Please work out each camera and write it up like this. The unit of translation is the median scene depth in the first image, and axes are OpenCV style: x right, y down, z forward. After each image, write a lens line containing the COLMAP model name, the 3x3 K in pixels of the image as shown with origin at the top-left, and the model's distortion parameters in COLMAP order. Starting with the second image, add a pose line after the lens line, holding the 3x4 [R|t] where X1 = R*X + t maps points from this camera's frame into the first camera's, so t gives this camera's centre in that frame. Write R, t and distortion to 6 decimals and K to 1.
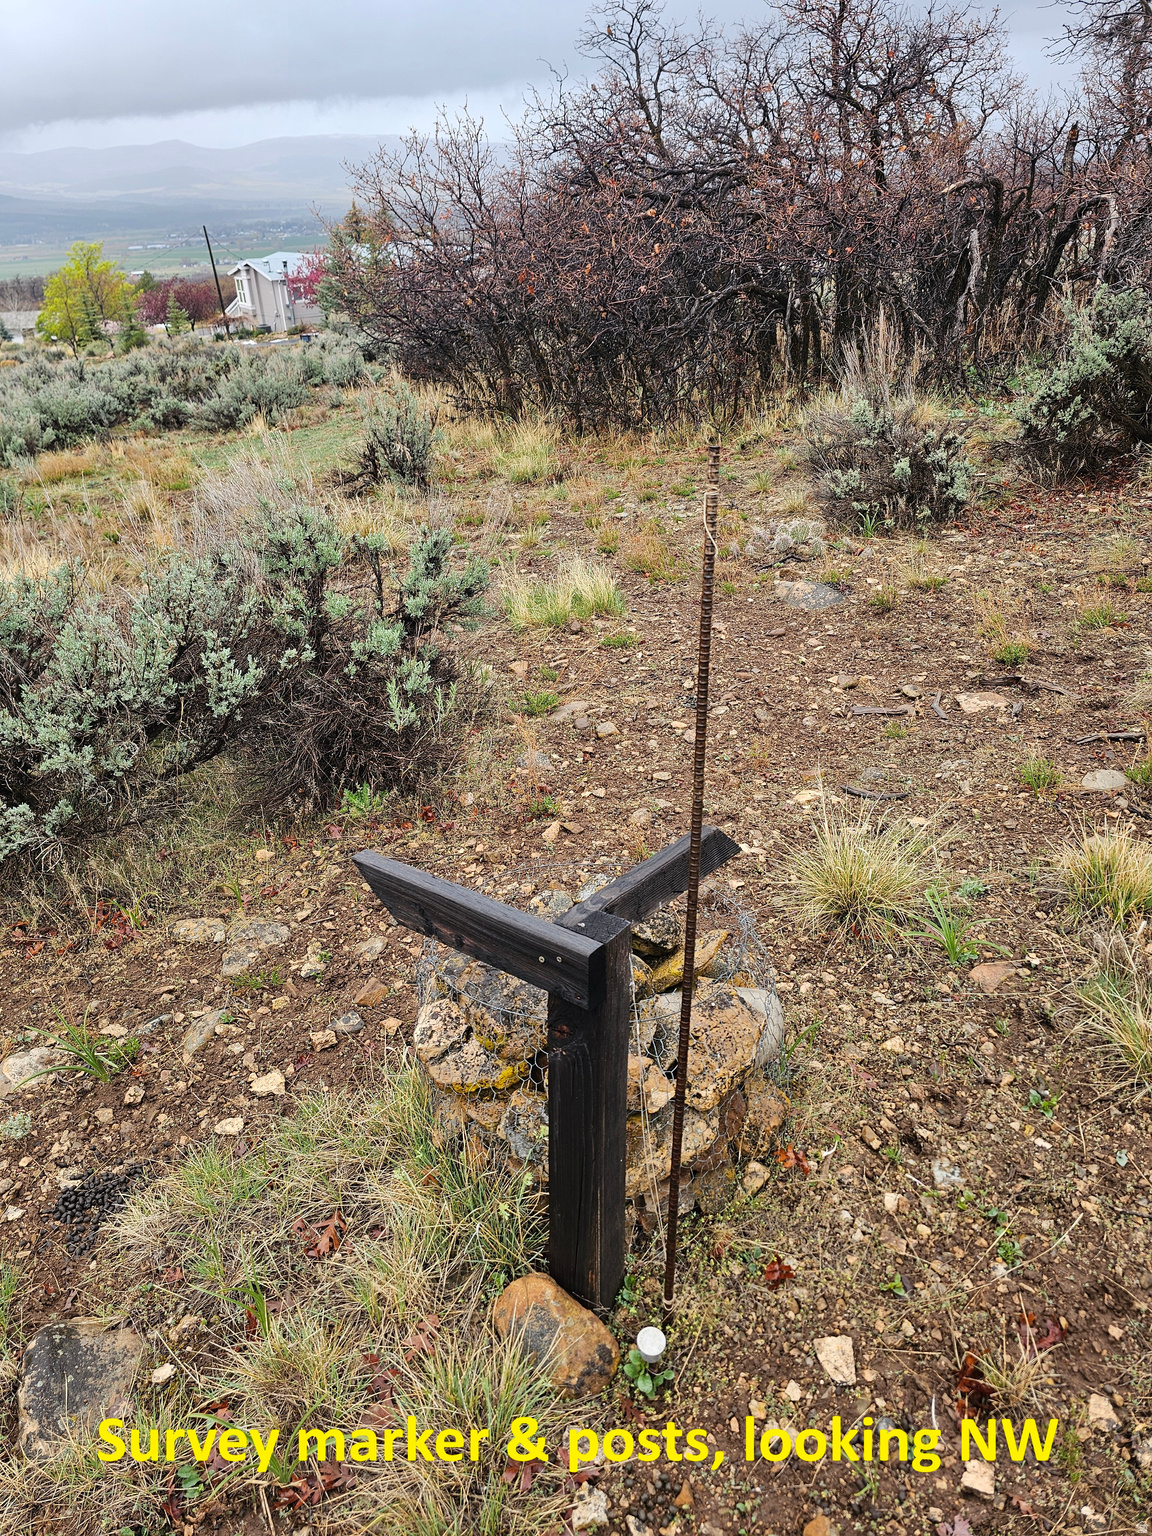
lens RADIAL K [[1042.7, 0, 576.0], [0, 1042.7, 768.0], [0, 0, 1]] dist [0.077967, -0.054526]
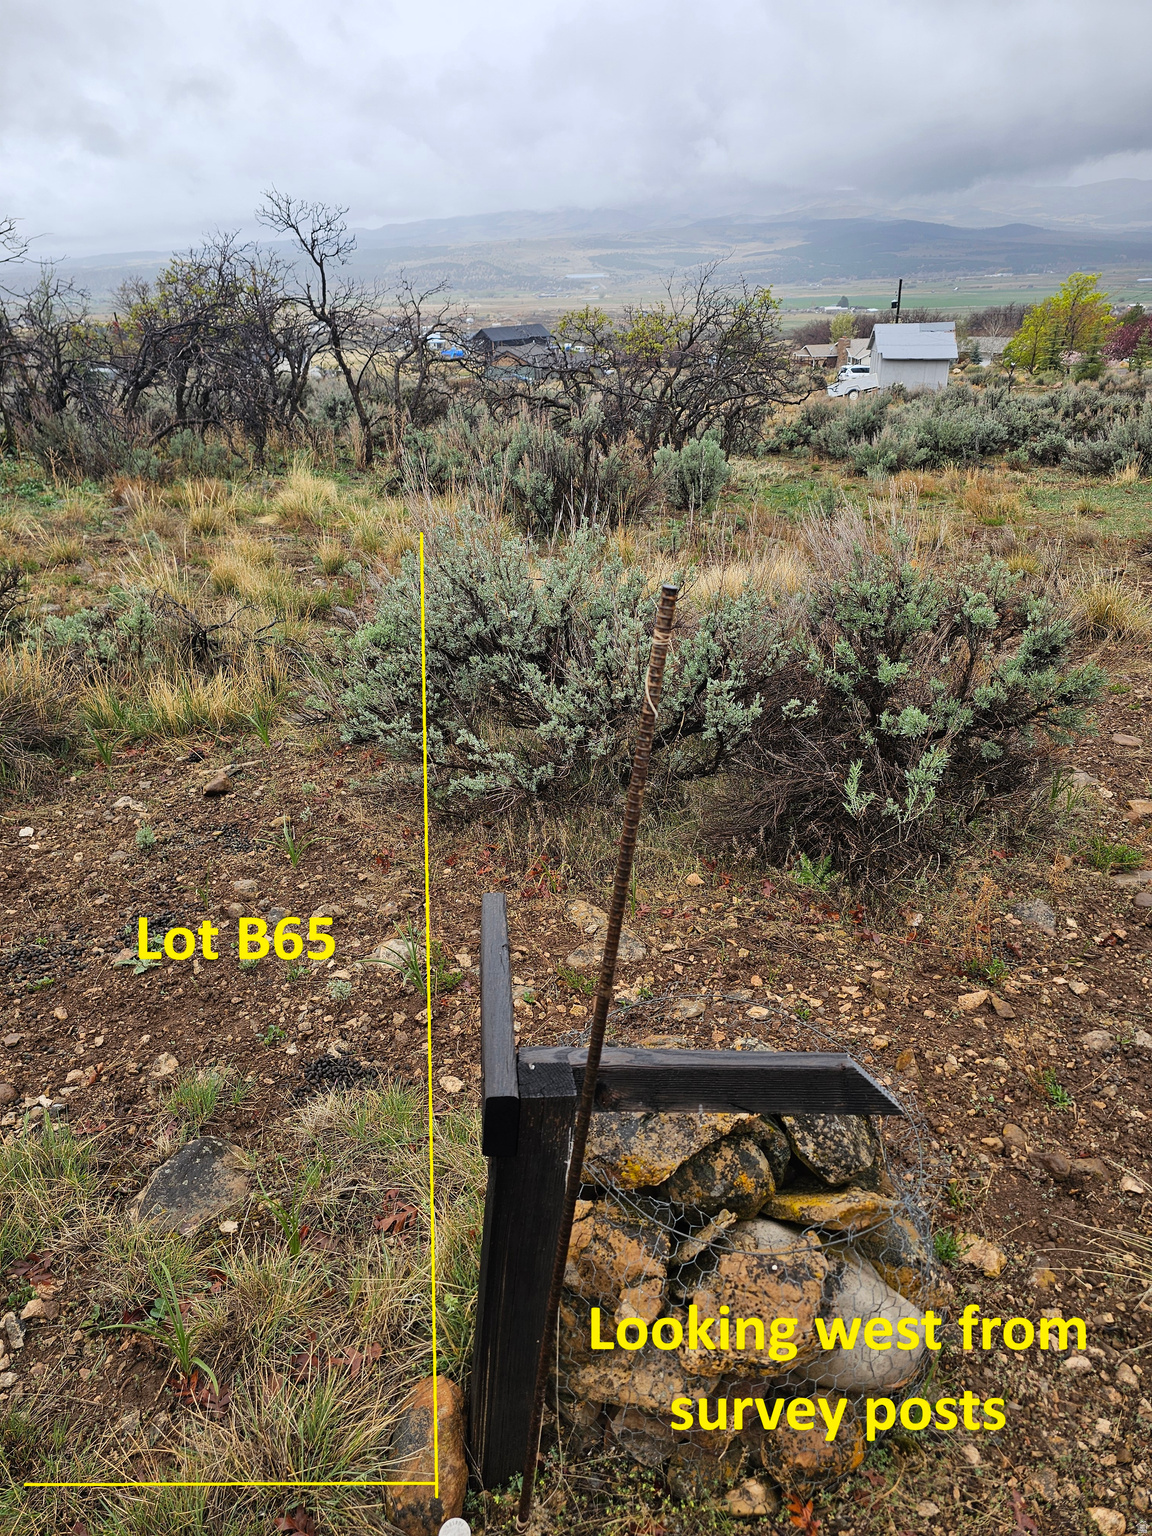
lens RADIAL K [[1042.7, 0, 576.0], [0, 1042.7, 768.0], [0, 0, 1]] dist [0.077967, -0.054526]
pose [[0.684471, 0.342981, -0.643322, 0.236571], [-0.357272, 0.927005, 0.114099, -0.091534], [0.635496, 0.151744, 0.757046, 0.141159]]
